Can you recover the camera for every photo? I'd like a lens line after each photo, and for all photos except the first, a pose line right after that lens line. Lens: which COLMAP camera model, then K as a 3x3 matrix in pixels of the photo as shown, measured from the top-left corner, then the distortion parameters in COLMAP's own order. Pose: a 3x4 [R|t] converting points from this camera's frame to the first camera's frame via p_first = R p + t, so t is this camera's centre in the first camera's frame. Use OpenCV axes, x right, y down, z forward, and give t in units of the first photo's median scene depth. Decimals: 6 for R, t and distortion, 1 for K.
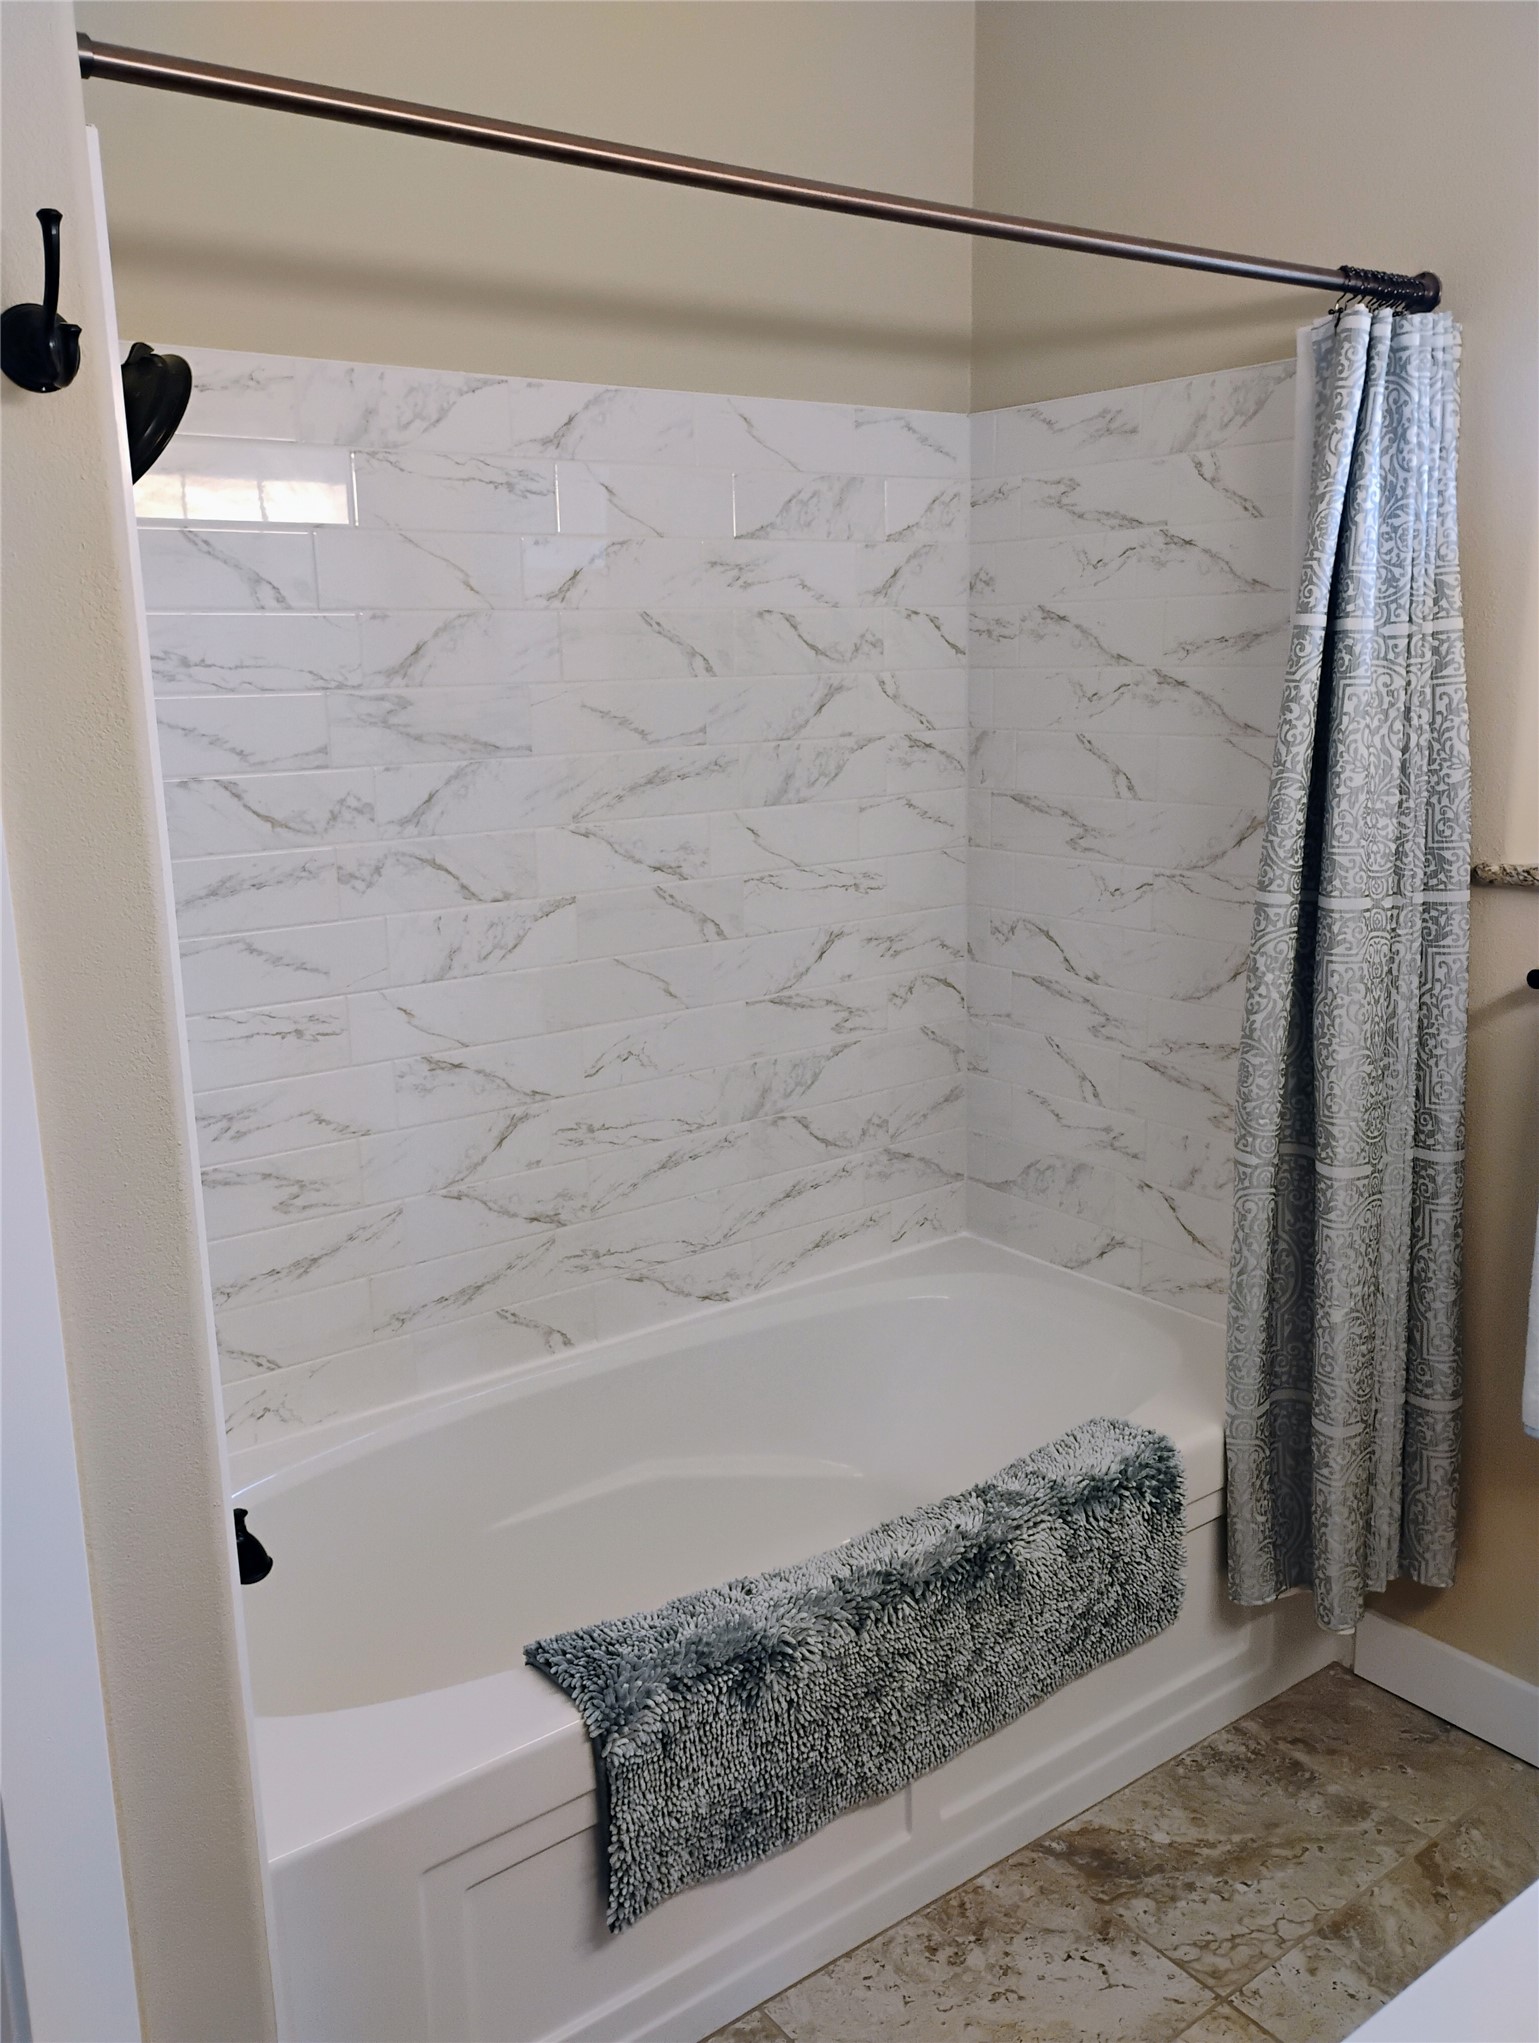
lens RADIAL K [[1701.9, 0, 767.4], [0, 1701.9, 1019.6], [0, 0, 1]] dist [0.050277, -0.000246]
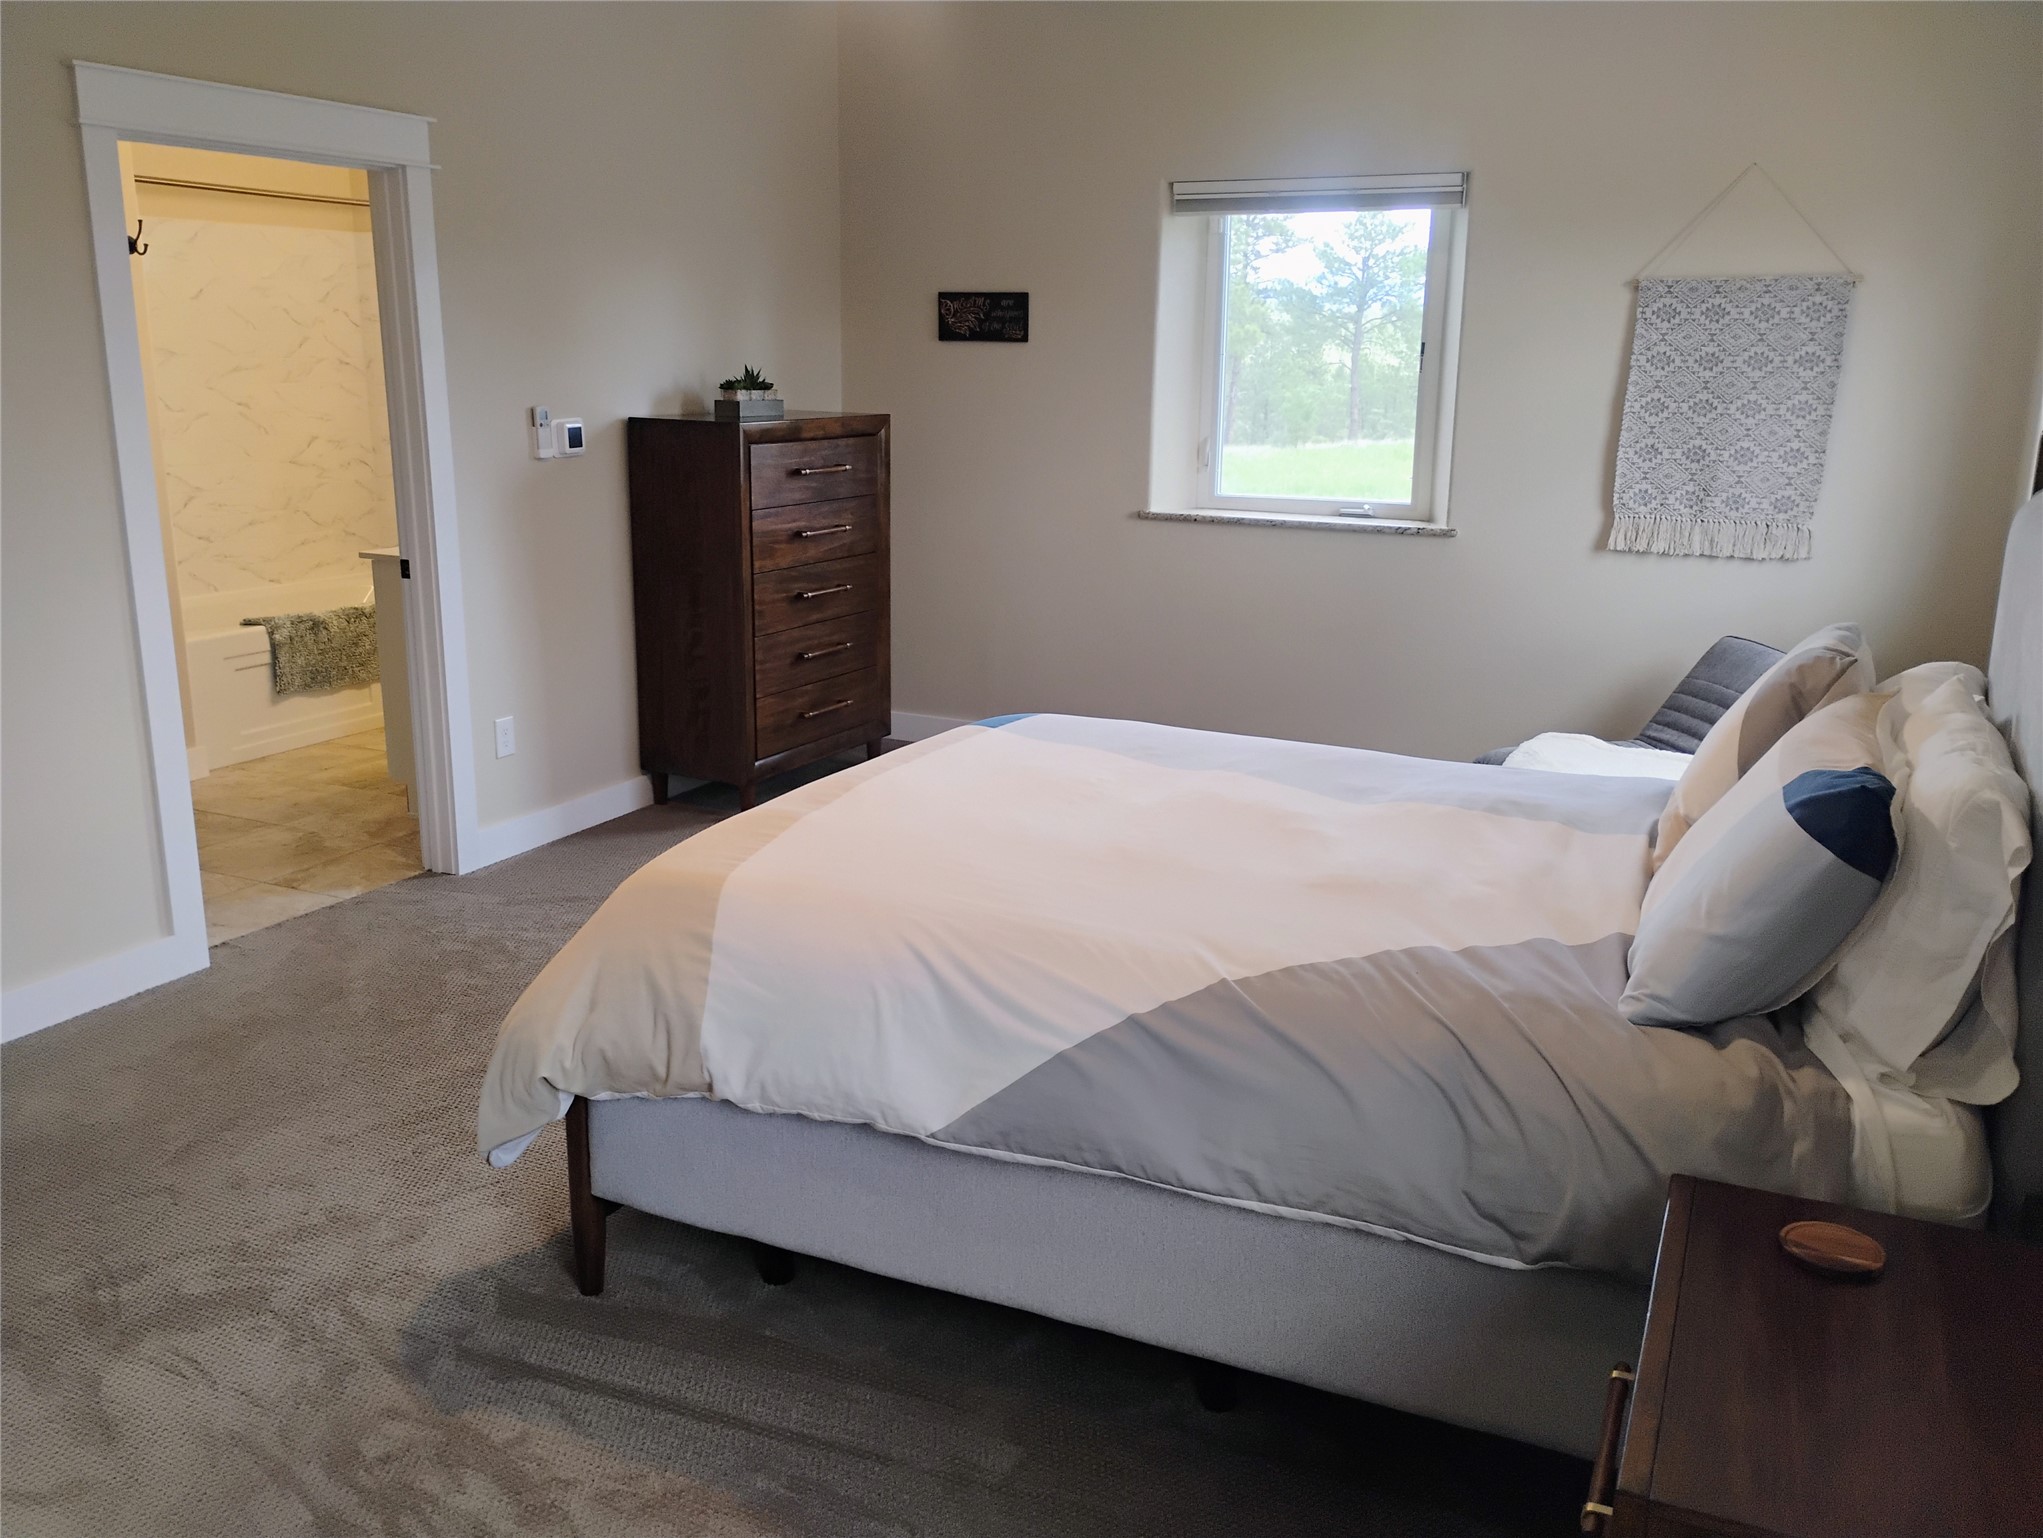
lens RADIAL K [[1701.9, 0, 1022.8], [0, 1701.9, 766.5], [0, 0, 1]] dist [0.050277, -0.000246]
pose [[0.894691, -0.076240, 0.440130, -0.266936], [0.064421, 0.997049, 0.041756, 0.590451], [-0.442015, -0.009005, 0.896963, -2.602871]]
